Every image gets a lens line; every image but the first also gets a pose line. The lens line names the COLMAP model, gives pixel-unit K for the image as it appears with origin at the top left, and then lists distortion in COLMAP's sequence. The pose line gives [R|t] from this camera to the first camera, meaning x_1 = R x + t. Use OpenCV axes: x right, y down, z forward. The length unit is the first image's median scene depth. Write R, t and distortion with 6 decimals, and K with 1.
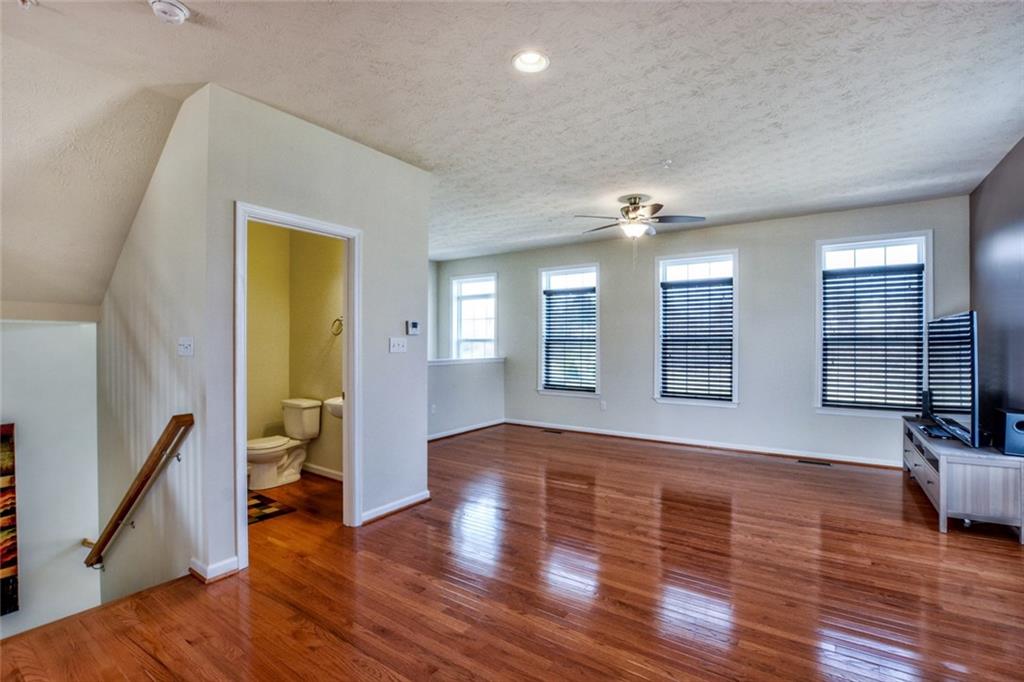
lens RADIAL K [[469.0, 0, 513.9], [0, 469.0, 349.3], [0, 0, 1]] dist [-0.040869, 0.004819]
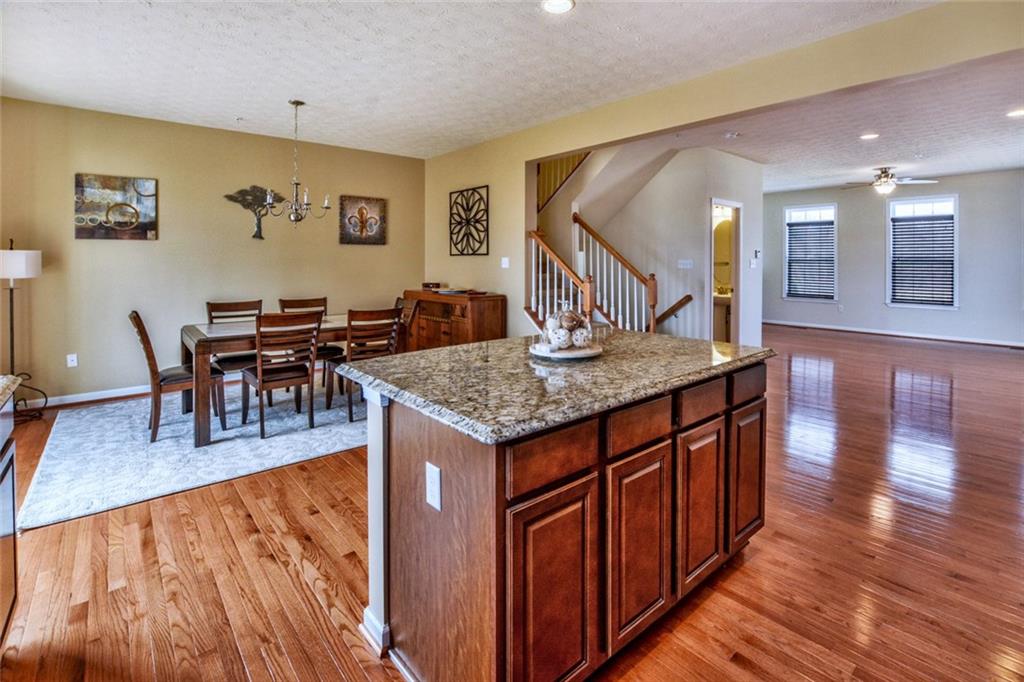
lens RADIAL K [[469.0, 0, 547.2], [0, 469.0, 265.8], [0, 0, 1]] dist [-0.040869, 0.004819]
pose [[0.971863, -0.005666, -0.235480, -0.352436], [0.007356, 0.999953, 0.006302, -0.020762], [0.235433, -0.007857, 0.971859, -0.543743]]
